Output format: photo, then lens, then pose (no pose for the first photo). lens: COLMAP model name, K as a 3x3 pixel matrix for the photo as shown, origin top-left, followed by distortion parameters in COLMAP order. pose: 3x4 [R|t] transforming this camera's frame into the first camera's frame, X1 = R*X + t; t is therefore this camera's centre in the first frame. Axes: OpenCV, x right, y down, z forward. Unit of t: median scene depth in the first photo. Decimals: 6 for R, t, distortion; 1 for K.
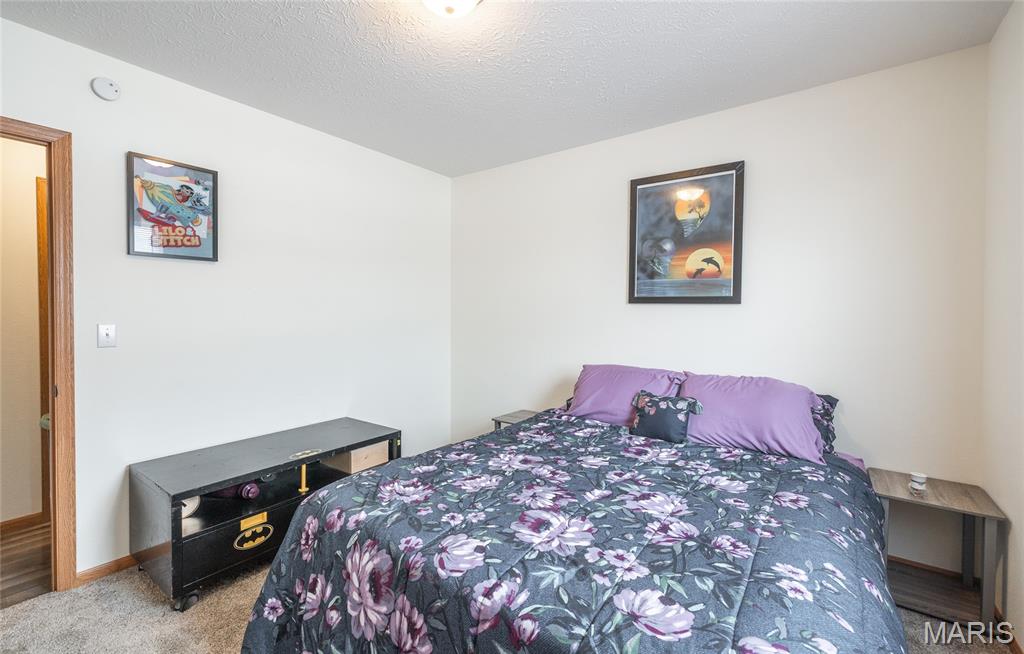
lens RADIAL K [[431.3, 0, 516.7], [0, 431.3, 314.1], [0, 0, 1]] dist [0.000771, 0.000035]
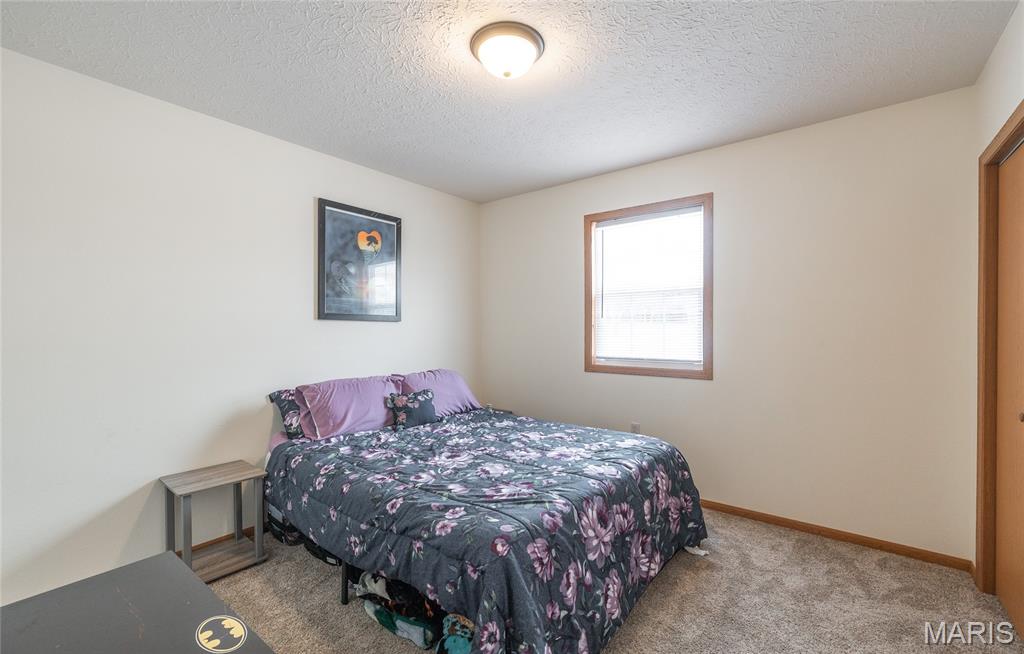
lens RADIAL K [[426.6, 0, 512.0], [0, 426.6, 327.0], [0, 0, 1]] dist [-0.000244, -0.000029]
pose [[0.040931, -0.003028, 0.999157, -1.155266], [0.009438, 0.999952, 0.002644, -0.008493], [-0.999117, 0.009322, 0.040958, 0.816784]]
